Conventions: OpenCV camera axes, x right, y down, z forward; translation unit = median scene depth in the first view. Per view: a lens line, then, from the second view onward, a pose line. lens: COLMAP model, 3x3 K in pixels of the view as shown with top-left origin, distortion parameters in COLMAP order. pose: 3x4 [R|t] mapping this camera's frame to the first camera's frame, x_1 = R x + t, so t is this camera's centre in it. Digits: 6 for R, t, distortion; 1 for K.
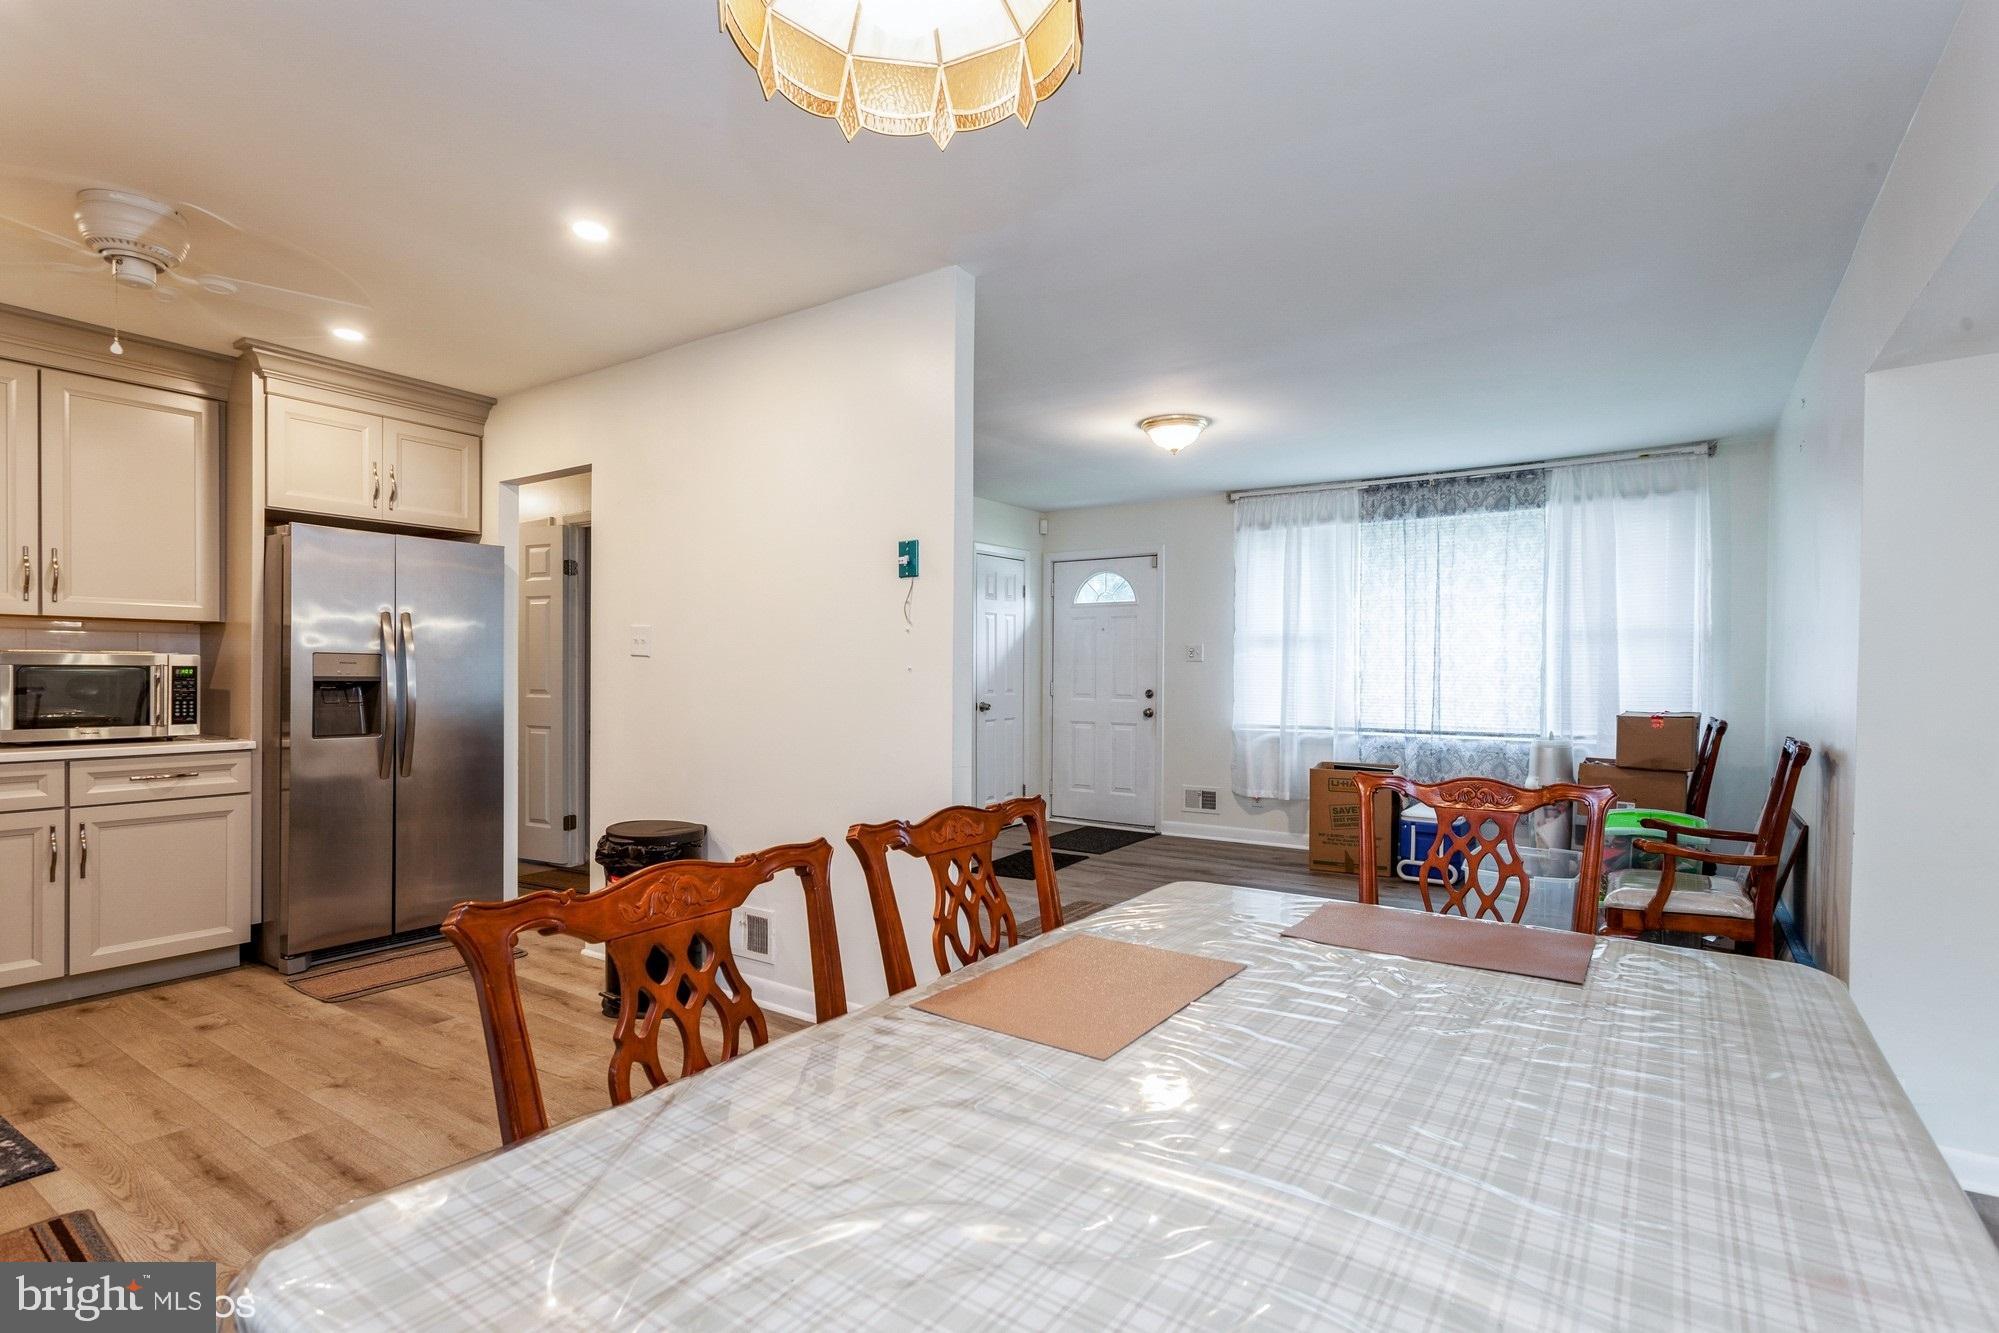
lens RADIAL K [[955.5, 0, 1009.0], [0, 955.5, 678.1], [0, 0, 1]] dist [-0.001928, 0.000208]
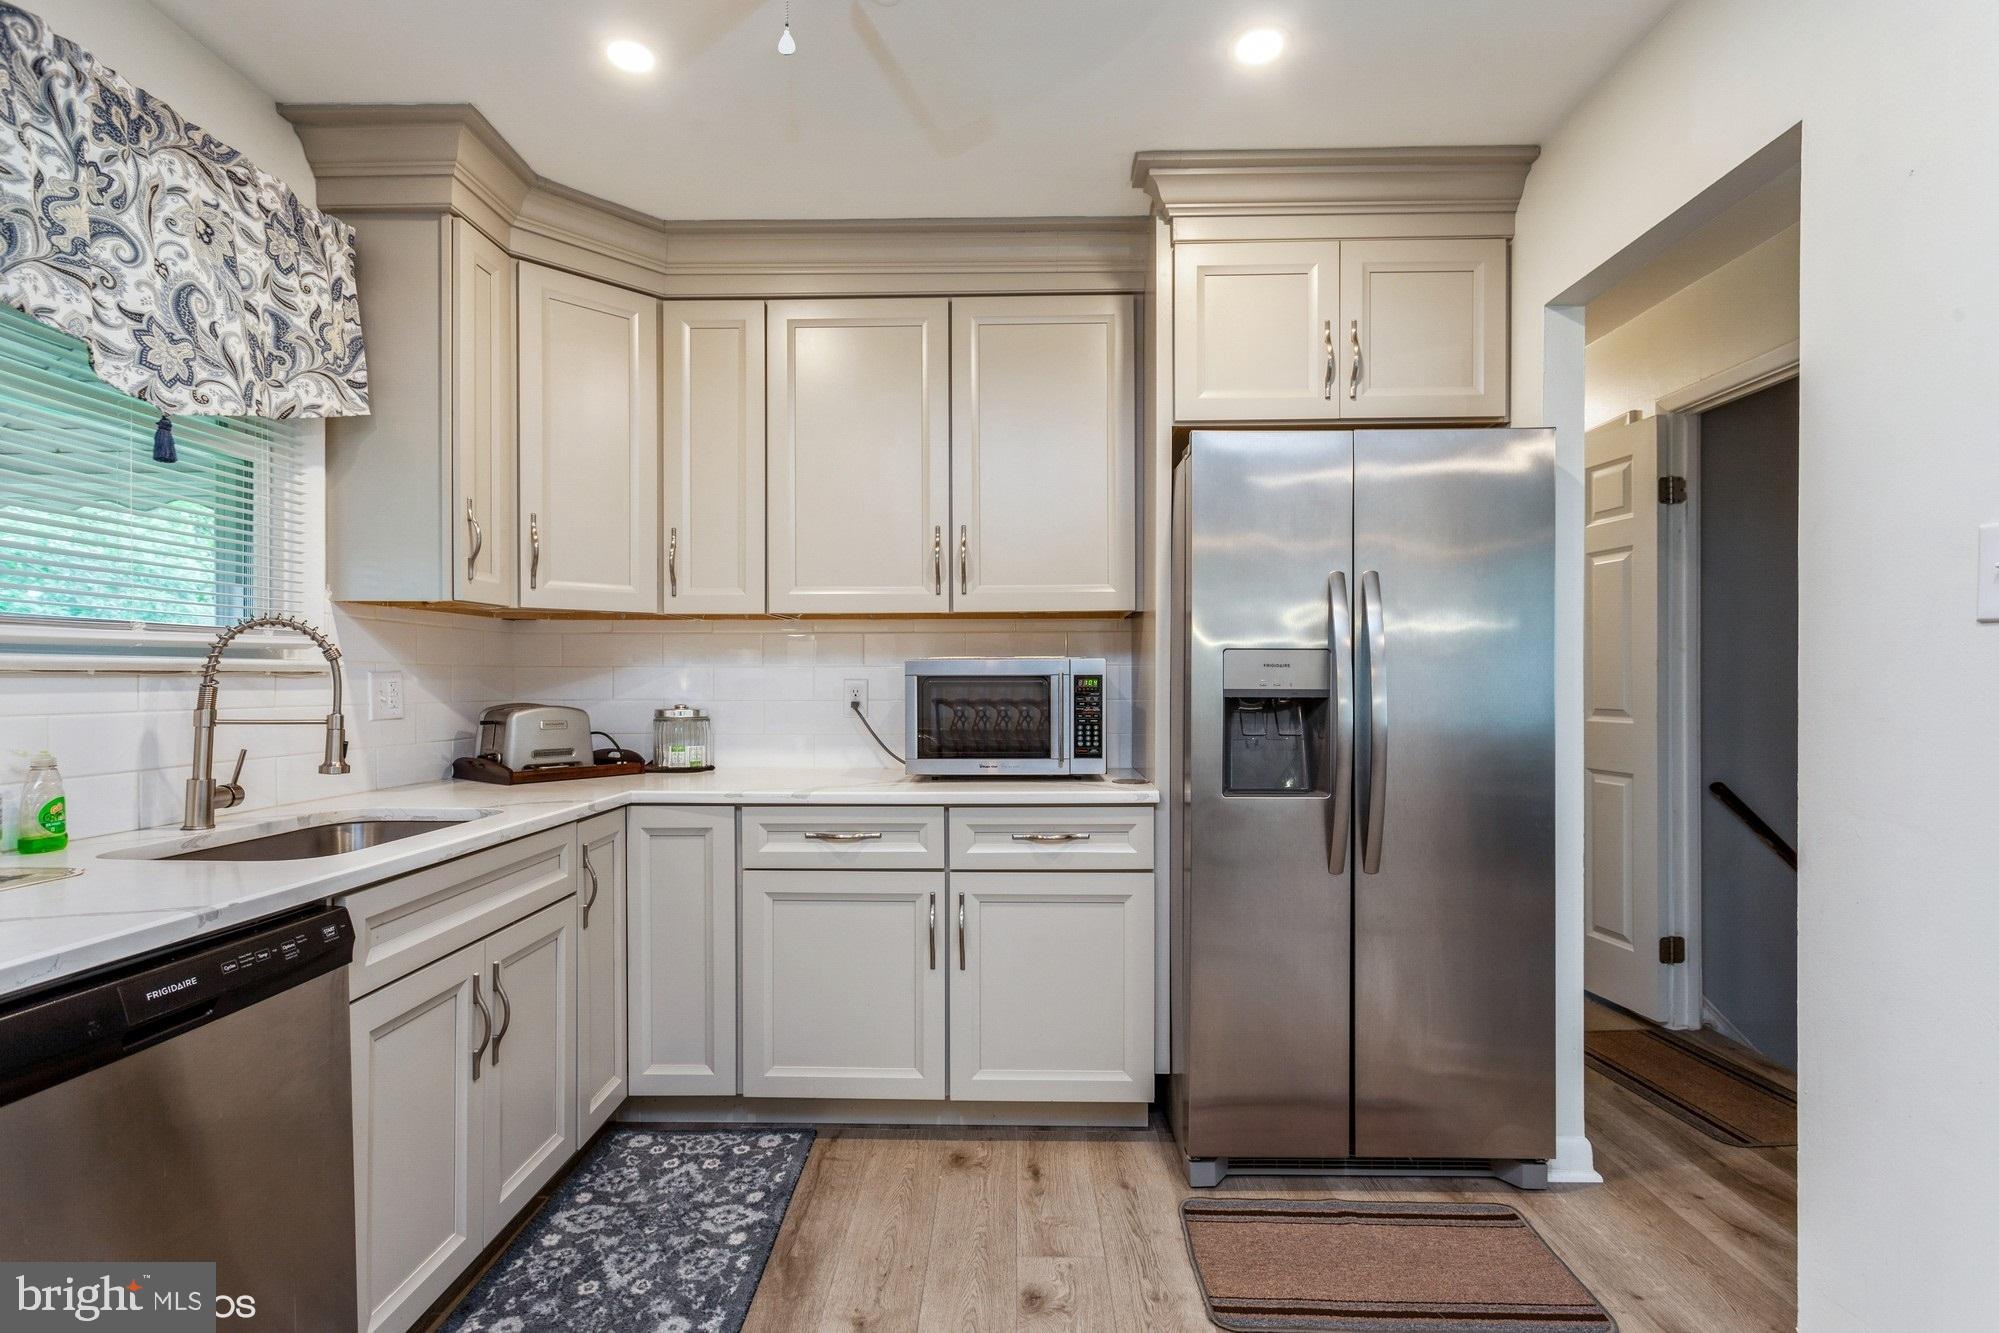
lens RADIAL K [[955.8, 0, 999.1], [0, 955.8, 686.5], [0, 0, 1]] dist [0.001059, 0.000894]
pose [[0.539854, -0.003396, -0.841752, -0.205274], [0.003018, 0.999993, -0.002098, -0.001958], [0.841753, -0.001408, 0.539860, 0.375803]]
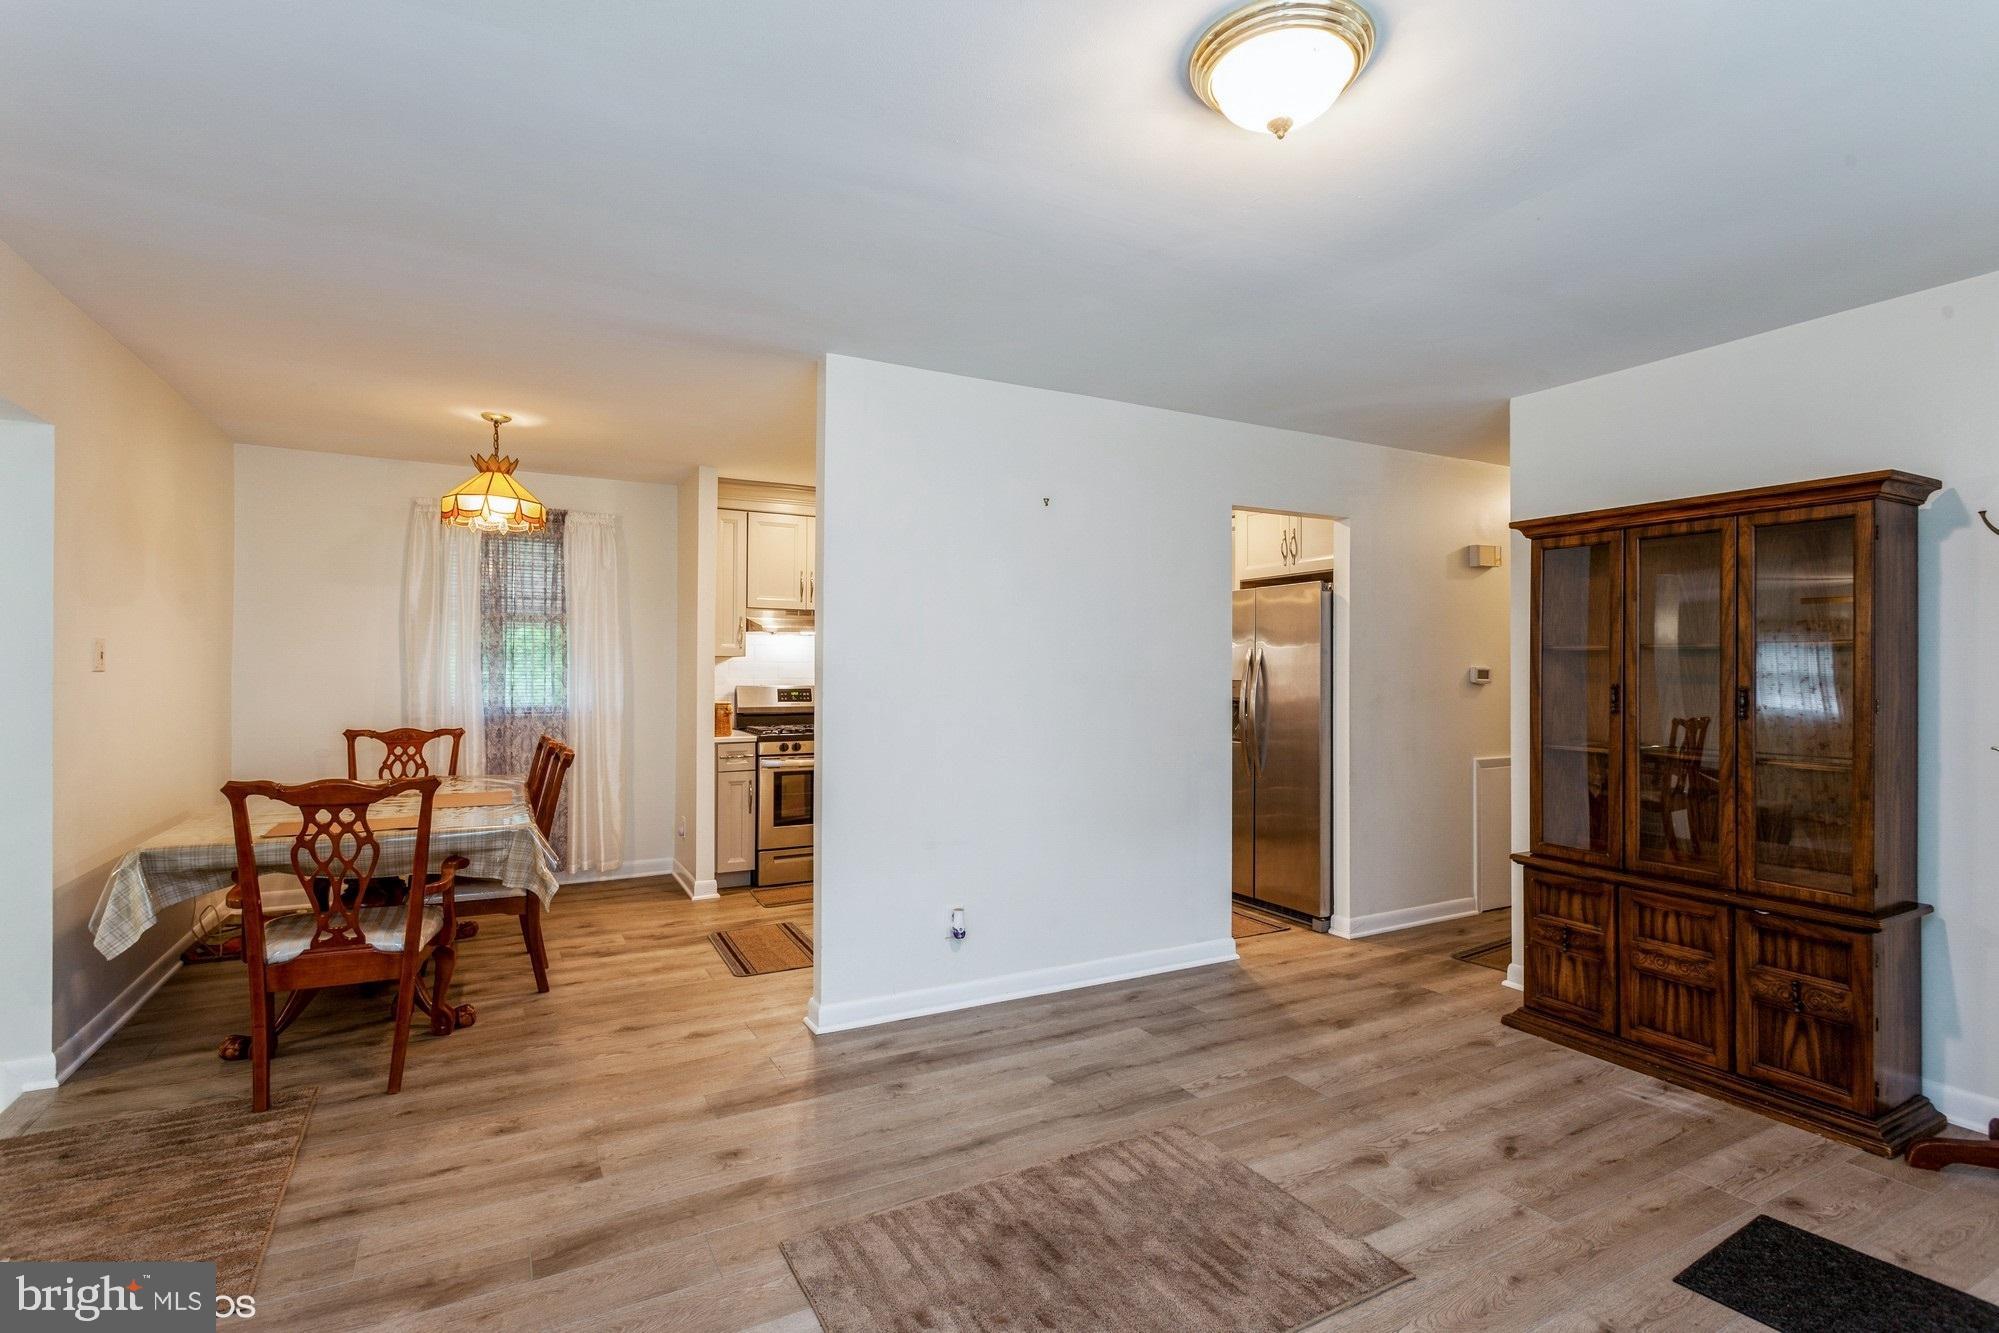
lens RADIAL K [[946.5, 0, 993.5], [0, 946.5, 664.7], [0, 0, 1]] dist [-0.000791, 0.001393]
pose [[-0.466376, -0.015400, -0.884453, 0.463080], [-0.013226, 0.999858, -0.010435, -0.020352], [0.884488, 0.006831, -0.466513, 0.907690]]
